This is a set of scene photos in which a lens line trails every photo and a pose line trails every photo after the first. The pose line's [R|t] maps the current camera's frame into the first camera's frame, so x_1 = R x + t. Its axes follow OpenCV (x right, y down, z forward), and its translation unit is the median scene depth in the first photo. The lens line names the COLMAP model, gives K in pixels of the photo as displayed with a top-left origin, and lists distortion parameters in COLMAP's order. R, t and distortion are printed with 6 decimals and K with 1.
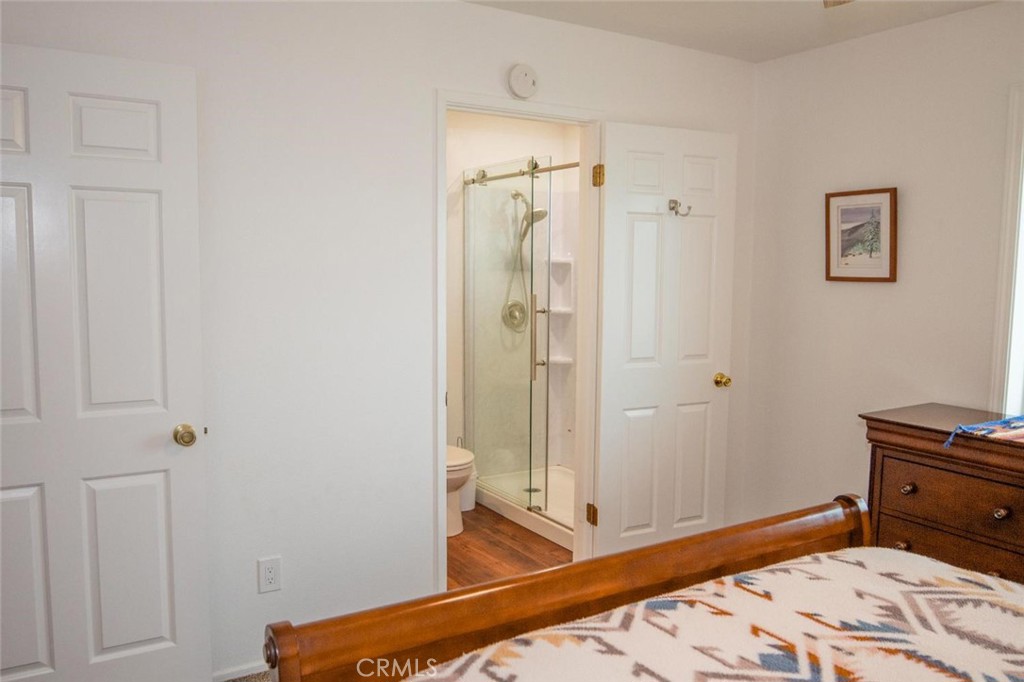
lens RADIAL K [[780.3, 0, 513.4], [0, 780.3, 337.3], [0, 0, 1]] dist [-0.012076, -0.002808]
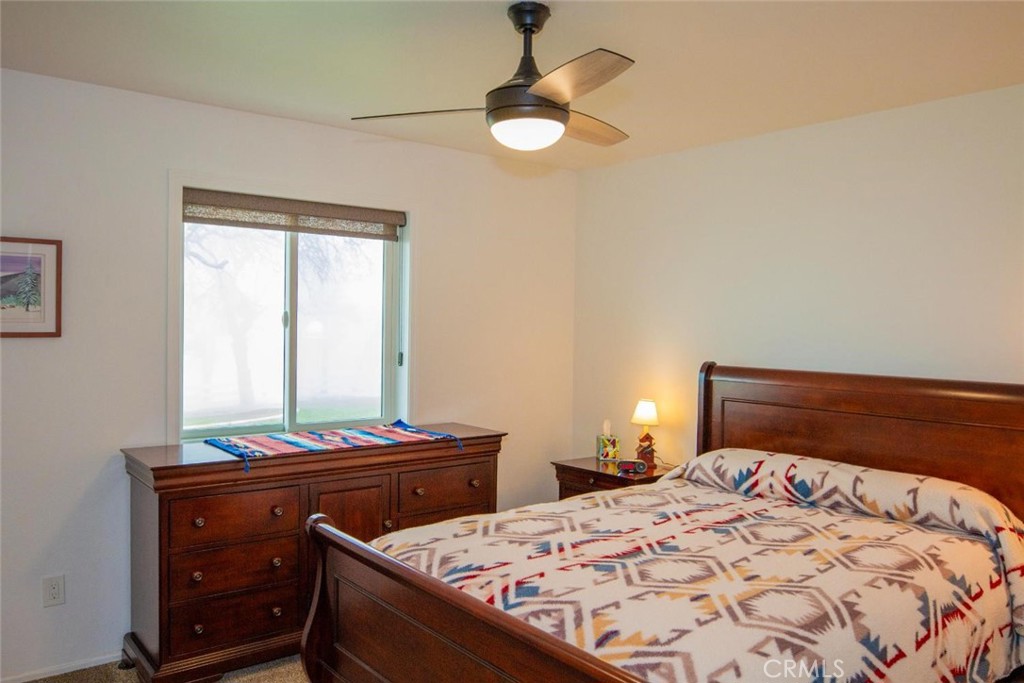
lens RADIAL K [[747.6, 0, 513.8], [0, 747.6, 341.6], [0, 0, 1]] dist [-0.036974, 0.002981]
pose [[-0.103891, -0.031906, 0.994077, -0.962778], [0.075779, 0.996326, 0.039898, -0.115366], [-0.991698, 0.079476, -0.101092, 1.042490]]
